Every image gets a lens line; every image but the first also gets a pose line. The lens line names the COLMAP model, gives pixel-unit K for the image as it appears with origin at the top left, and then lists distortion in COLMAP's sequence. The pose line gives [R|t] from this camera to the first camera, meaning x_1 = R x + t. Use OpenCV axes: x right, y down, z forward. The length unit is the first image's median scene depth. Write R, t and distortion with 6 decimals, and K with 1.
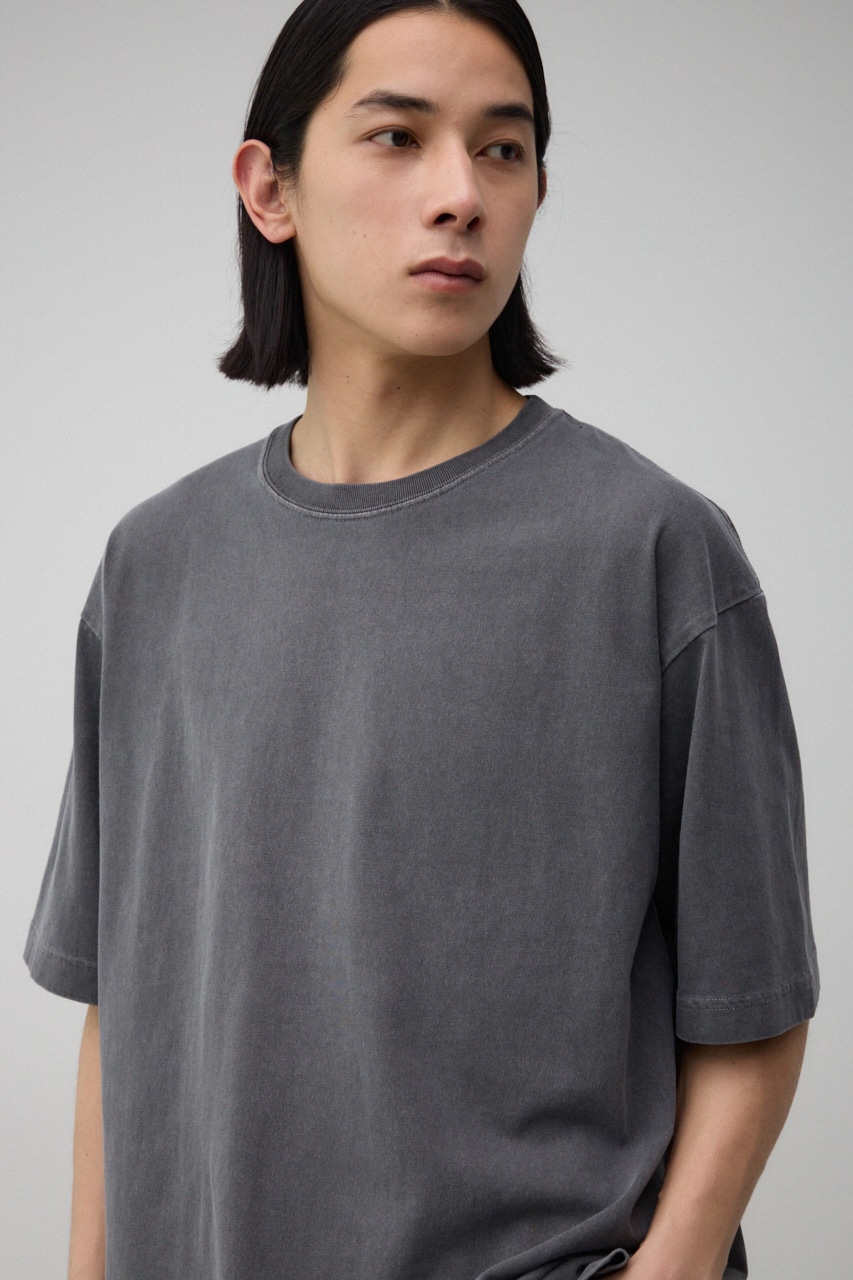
lens RADIAL K [[2409.1, 0, 426.5], [0, 2409.1, 640.0], [0, 0, 1]] dist [0.013882, 0.086967]
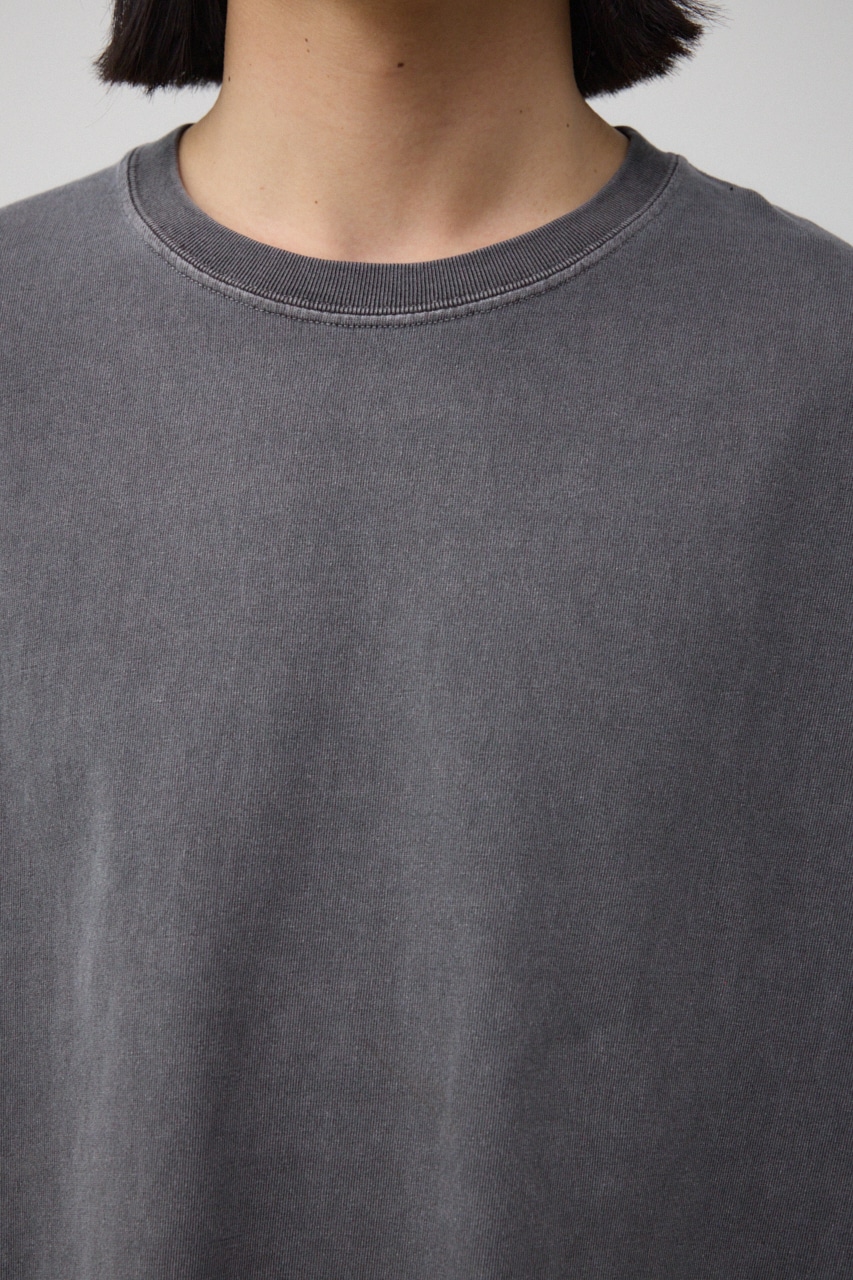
lens RADIAL K [[2575.4, 0, 426.5], [0, 2575.4, 640.0], [0, 0, 1]] dist [-0.035962, -0.031743]
pose [[0.934616, 0.028124, 0.354544, -0.224949], [-0.047556, 0.997799, 0.046211, -0.007310], [-0.352464, -0.060050, 0.933897, 0.463709]]
